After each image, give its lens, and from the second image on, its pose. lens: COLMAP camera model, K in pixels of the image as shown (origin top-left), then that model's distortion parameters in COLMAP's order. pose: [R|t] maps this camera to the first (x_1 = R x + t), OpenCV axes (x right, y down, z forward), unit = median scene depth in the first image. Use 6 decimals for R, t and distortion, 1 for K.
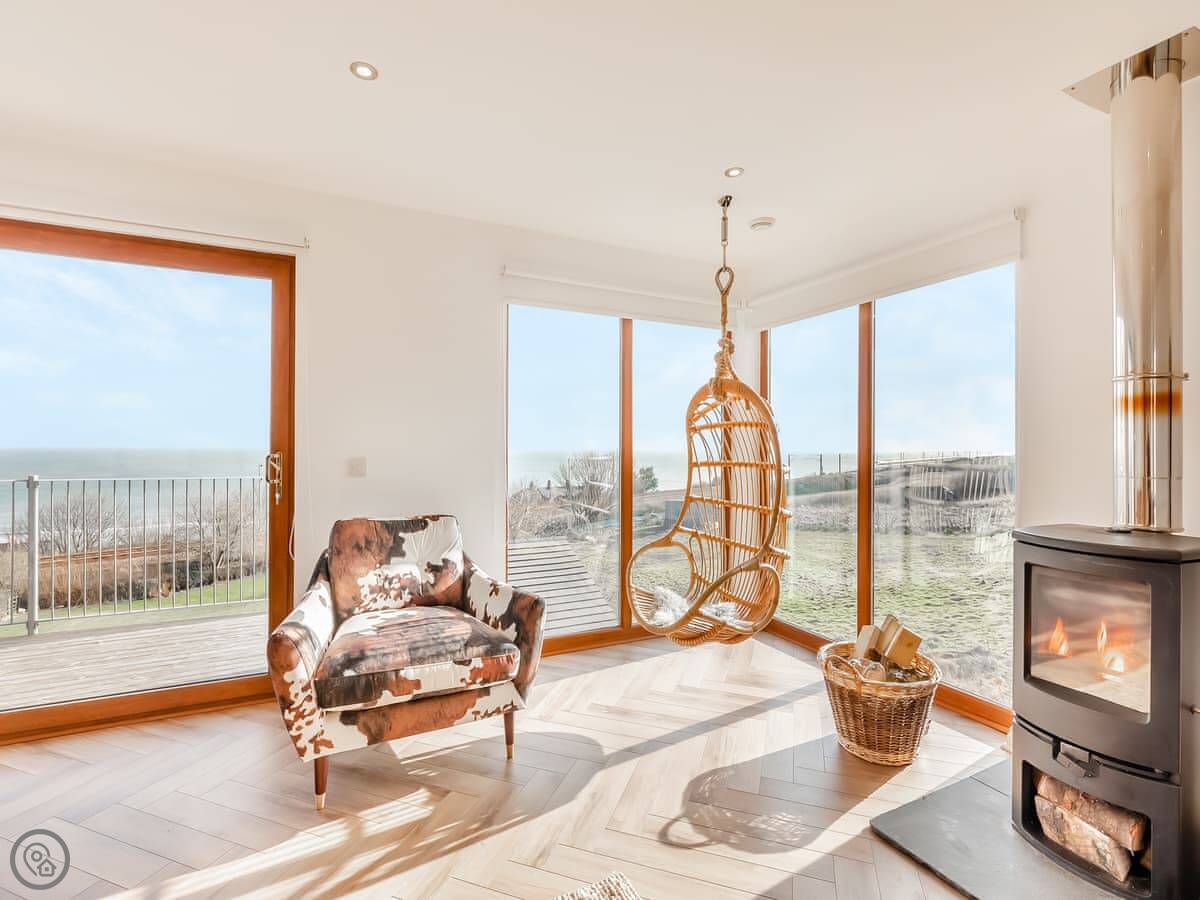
lens RADIAL K [[542.9, 0, 598.8], [0, 542.9, 446.3], [0, 0, 1]] dist [-0.001680, 0.000517]
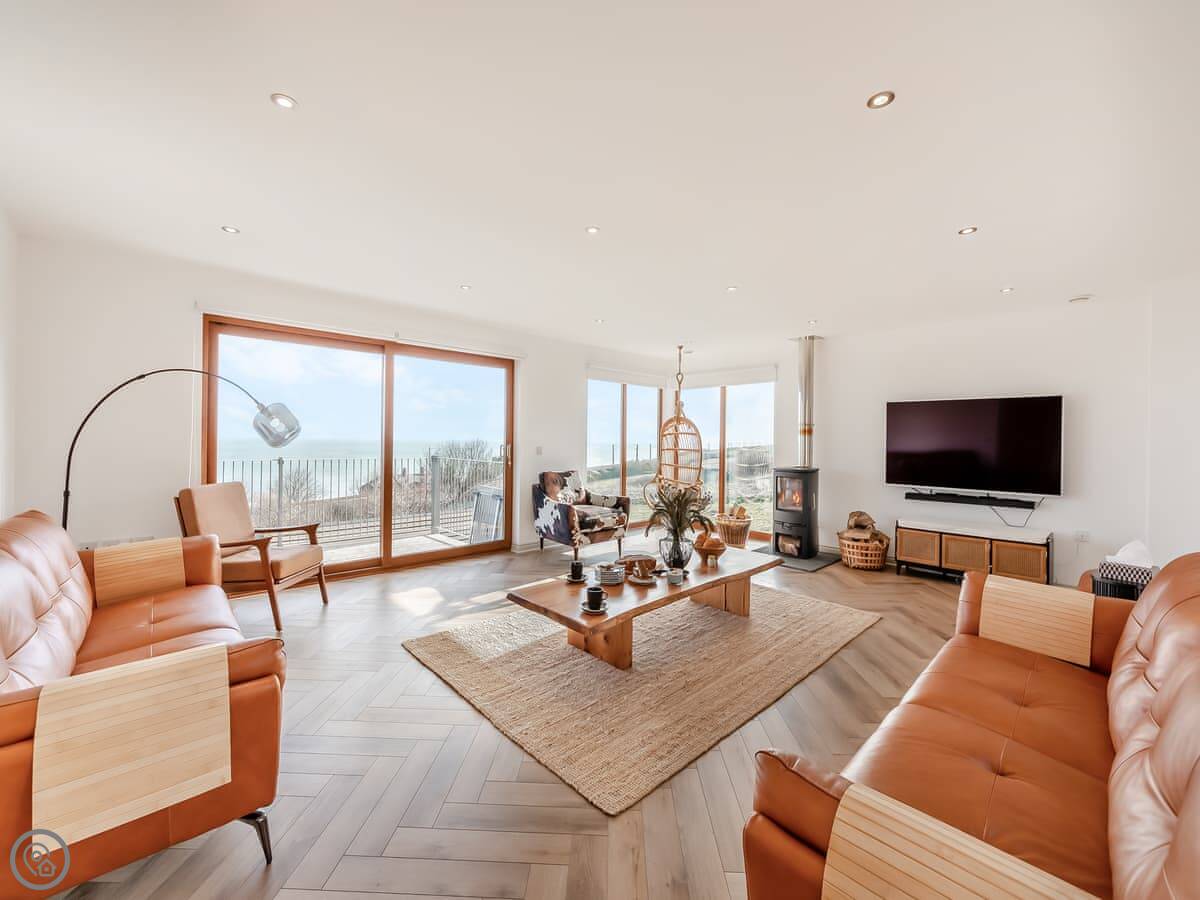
lens RADIAL K [[475.1, 0, 601.3], [0, 475.1, 444.6], [0, 0, 1]] dist [0.000033, -0.000250]
pose [[0.947107, 0.003429, 0.320900, -0.926522], [-0.008319, 0.999869, 0.013866, -0.019900], [-0.320810, -0.015802, 0.947012, -1.122436]]
